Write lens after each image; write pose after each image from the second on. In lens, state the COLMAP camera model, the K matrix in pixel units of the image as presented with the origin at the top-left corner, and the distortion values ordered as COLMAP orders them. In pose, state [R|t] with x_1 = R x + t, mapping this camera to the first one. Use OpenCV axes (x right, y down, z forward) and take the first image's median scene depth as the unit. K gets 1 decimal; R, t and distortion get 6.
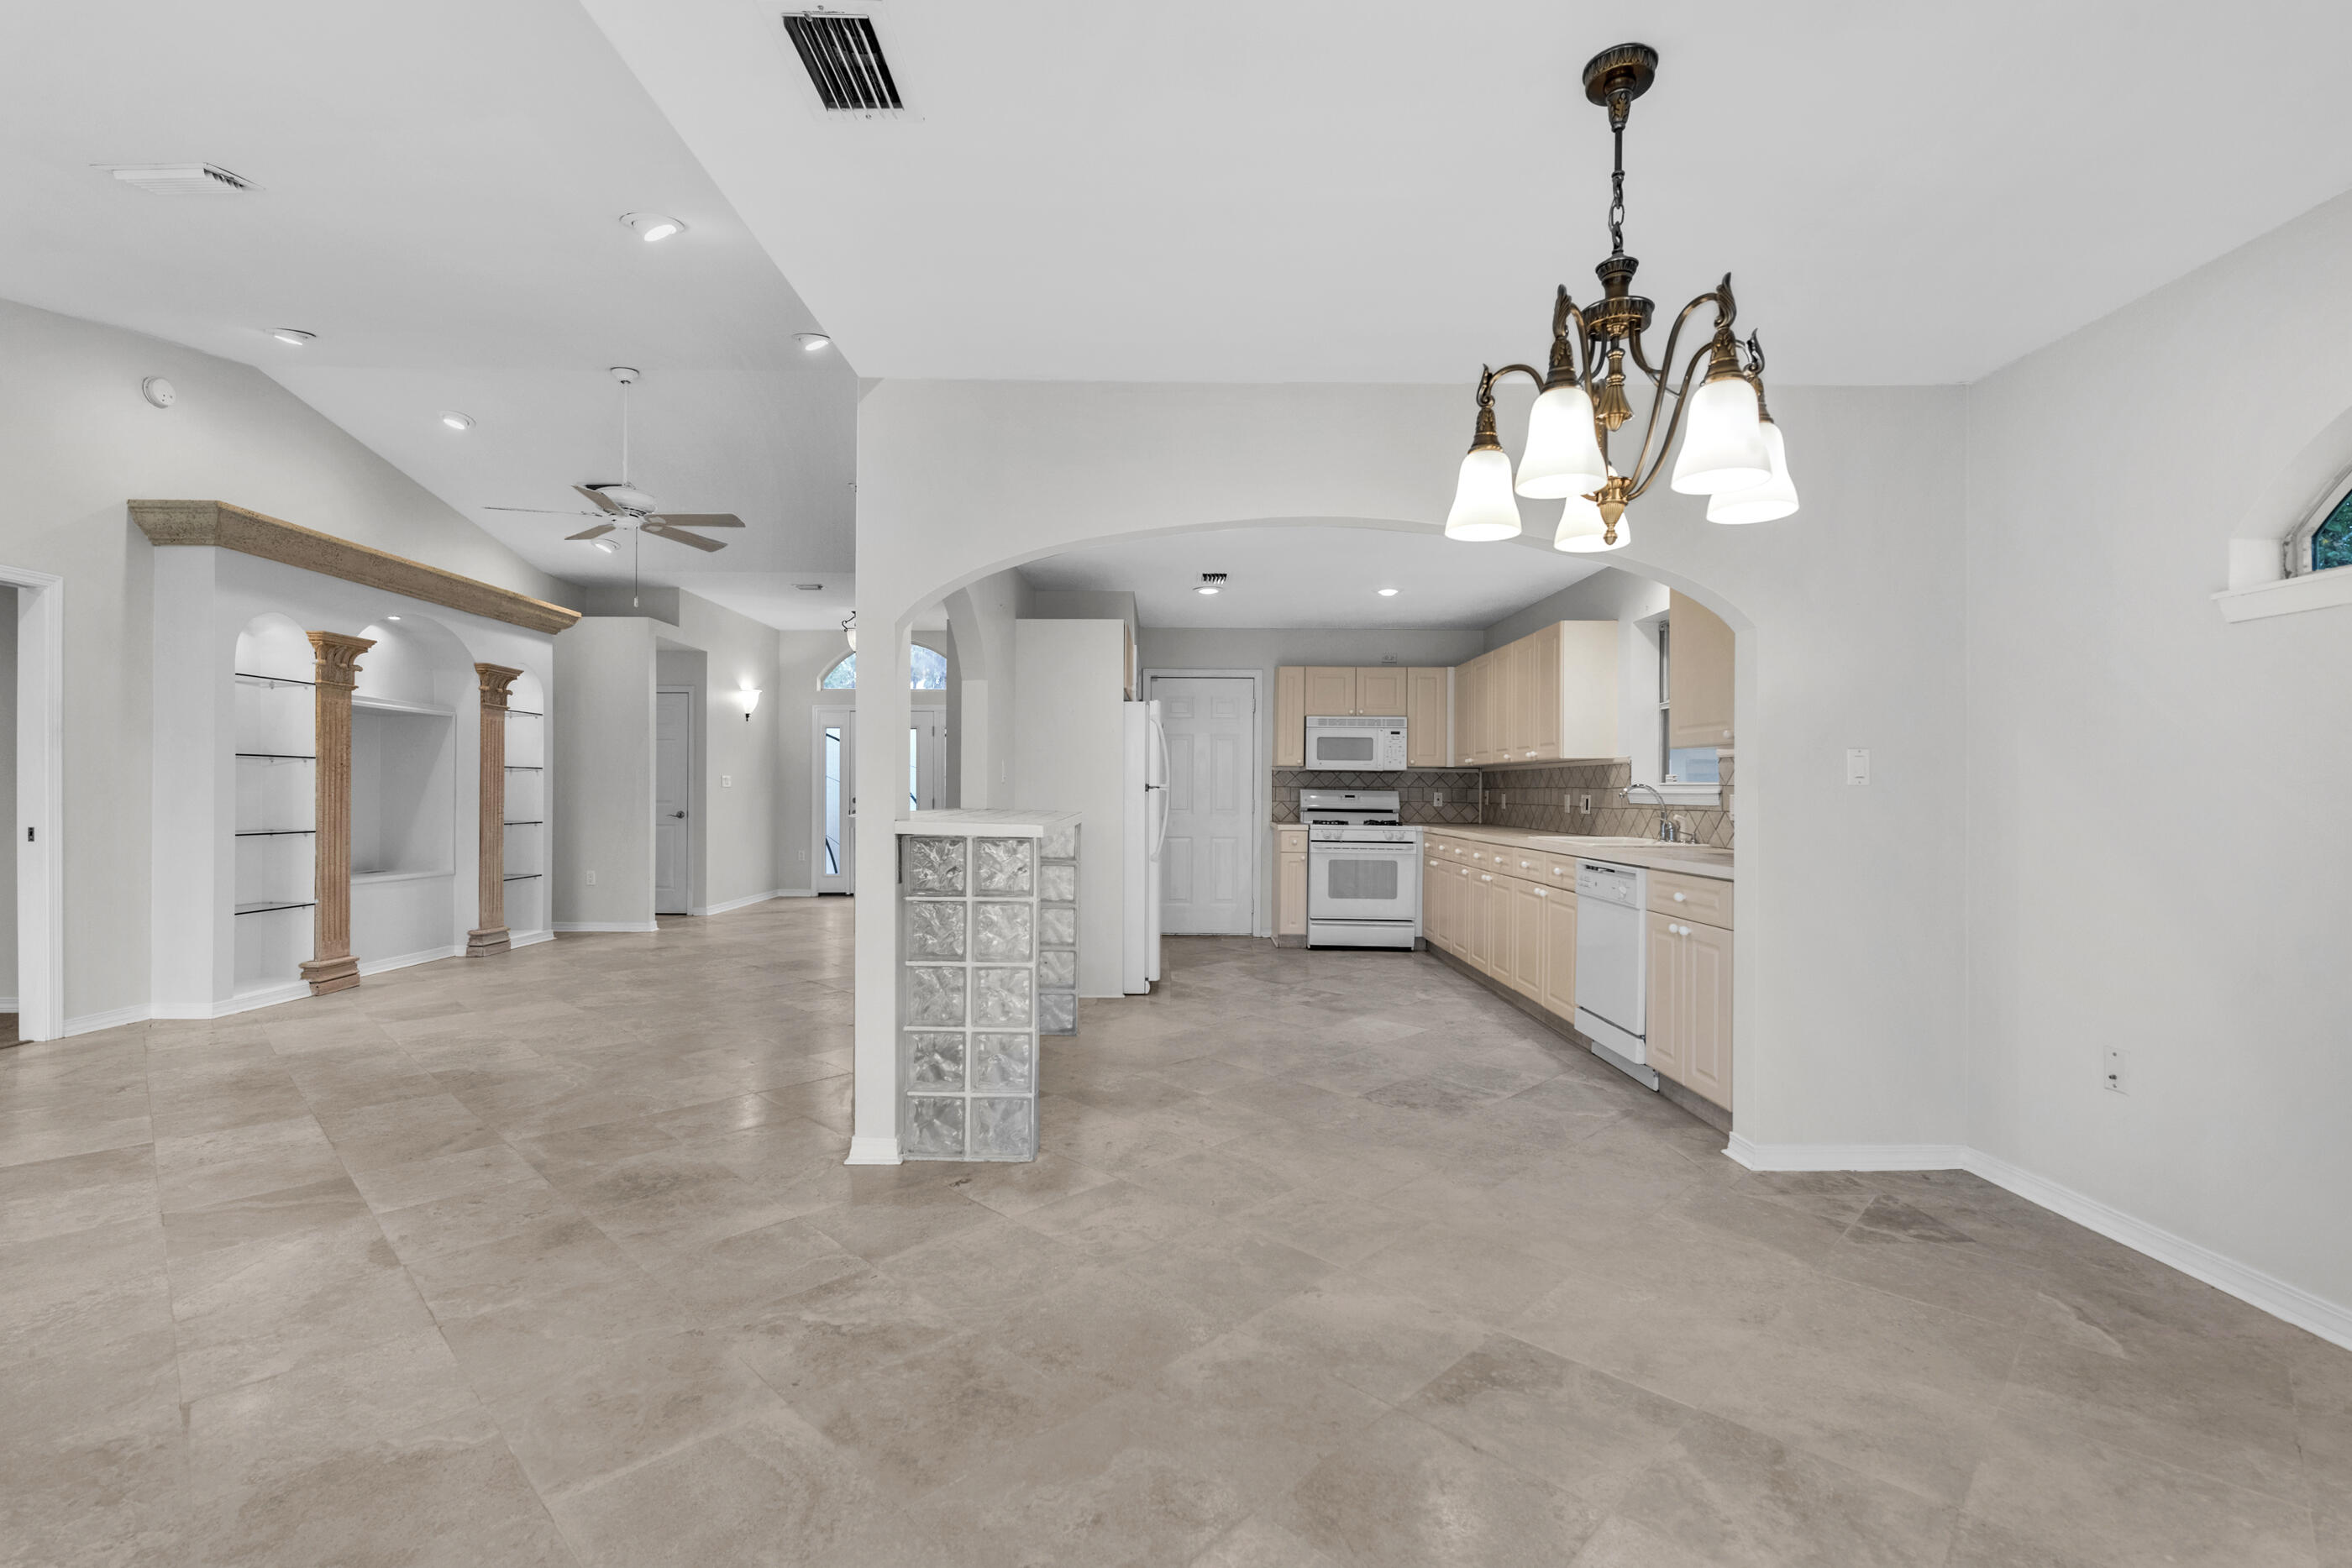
lens RADIAL K [[1032.8, 0, 1185.2], [0, 1032.8, 789.0], [0, 0, 1]] dist [0.003237, -0.004116]
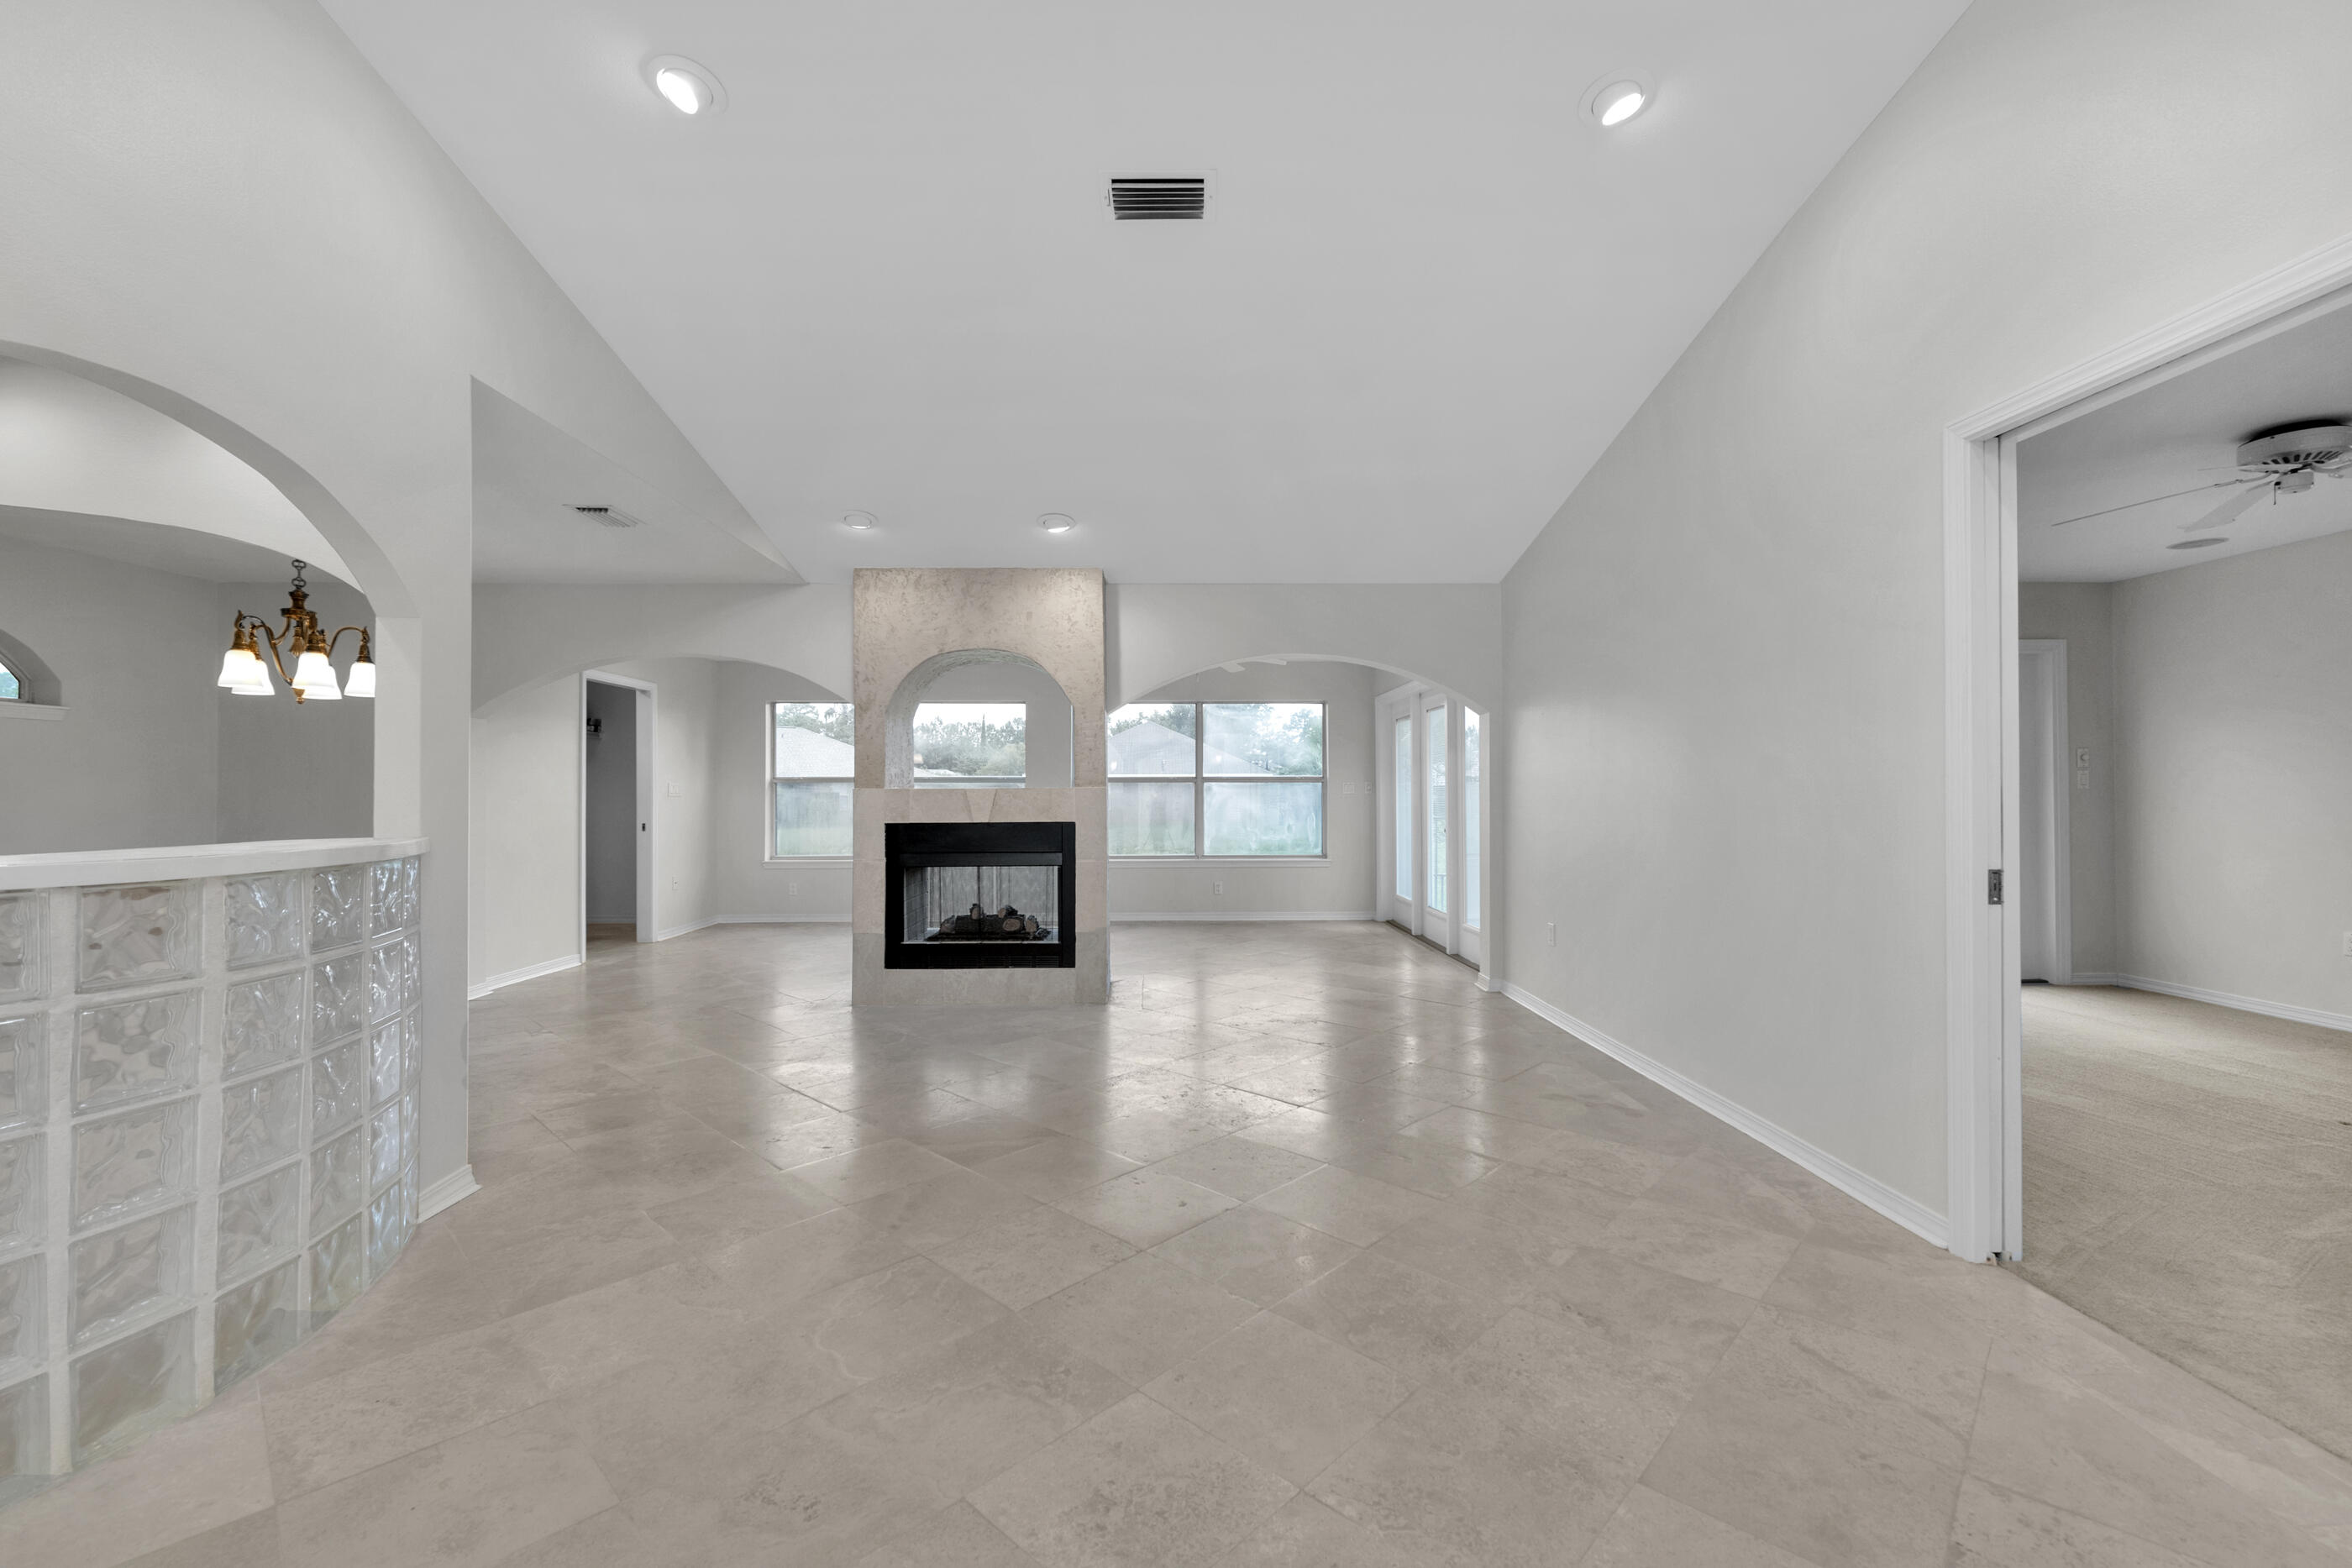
lens RADIAL K [[965.5, 0, 1181.8], [0, 965.5, 785.8], [0, 0, 1]] dist [0.000034, -0.001155]
pose [[-0.999992, -0.000692, -0.003828, -0.436213], [-0.000649, 0.999937, -0.011202, -0.001528], [0.003835, -0.011199, -0.999930, 0.848068]]
